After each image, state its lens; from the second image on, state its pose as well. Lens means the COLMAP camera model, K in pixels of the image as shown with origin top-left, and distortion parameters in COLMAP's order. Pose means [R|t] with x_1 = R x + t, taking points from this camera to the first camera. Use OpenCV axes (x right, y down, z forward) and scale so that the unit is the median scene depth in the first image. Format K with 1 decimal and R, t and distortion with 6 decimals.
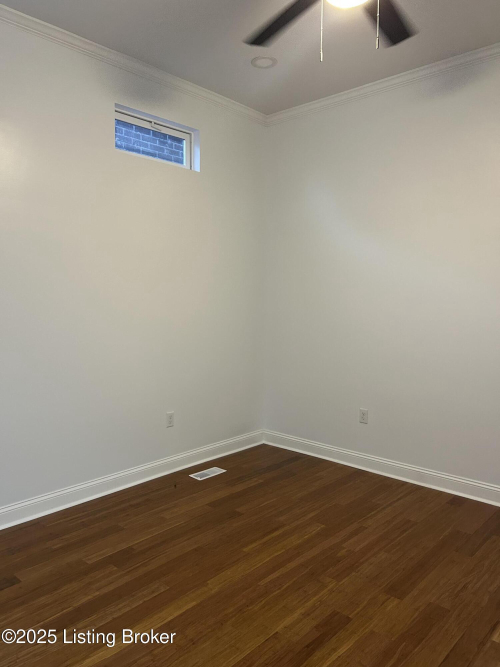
lens RADIAL K [[501.2, 0, 255.1], [0, 501.2, 331.8], [0, 0, 1]] dist [0.050095, -0.052326]
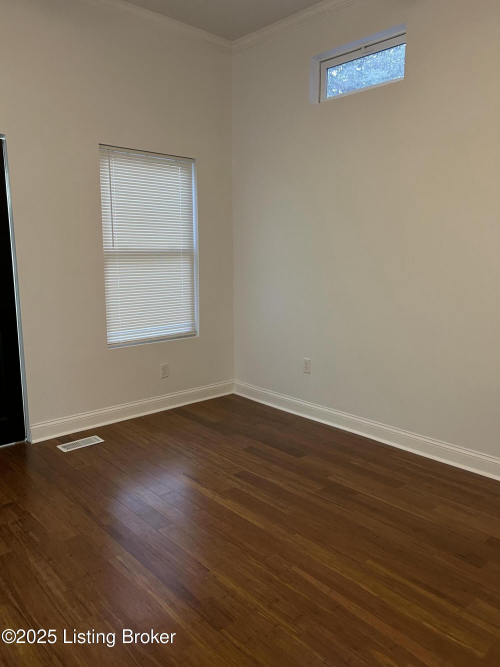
lens RADIAL K [[501.2, 0, 248.2], [0, 501.2, 332.3], [0, 0, 1]] dist [0.050095, -0.052326]
pose [[-0.107133, 0.154838, -0.982114, 0.729601], [-0.069676, 0.984201, 0.162767, -0.041750], [0.991800, 0.085868, -0.094652, 0.855520]]
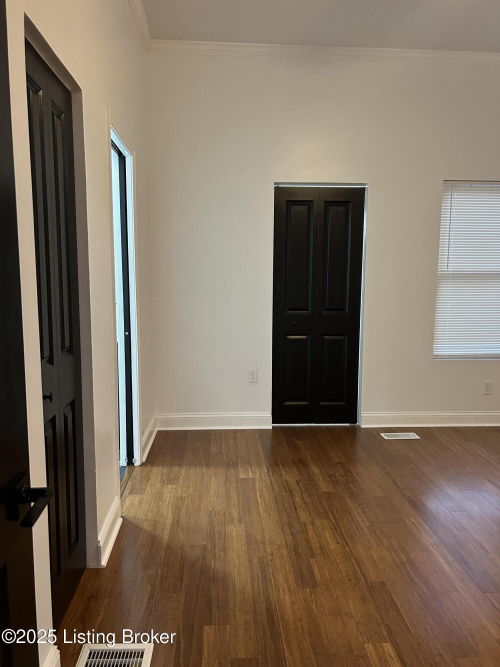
lens RADIAL K [[501.2, 0, 246.7], [0, 501.2, 331.9], [0, 0, 1]] dist [0.050095, -0.052326]
pose [[-0.705871, 0.074678, -0.704392, 0.910018], [-0.057678, 0.985065, 0.162233, -0.047759], [0.705988, 0.155143, -0.691022, 0.999205]]
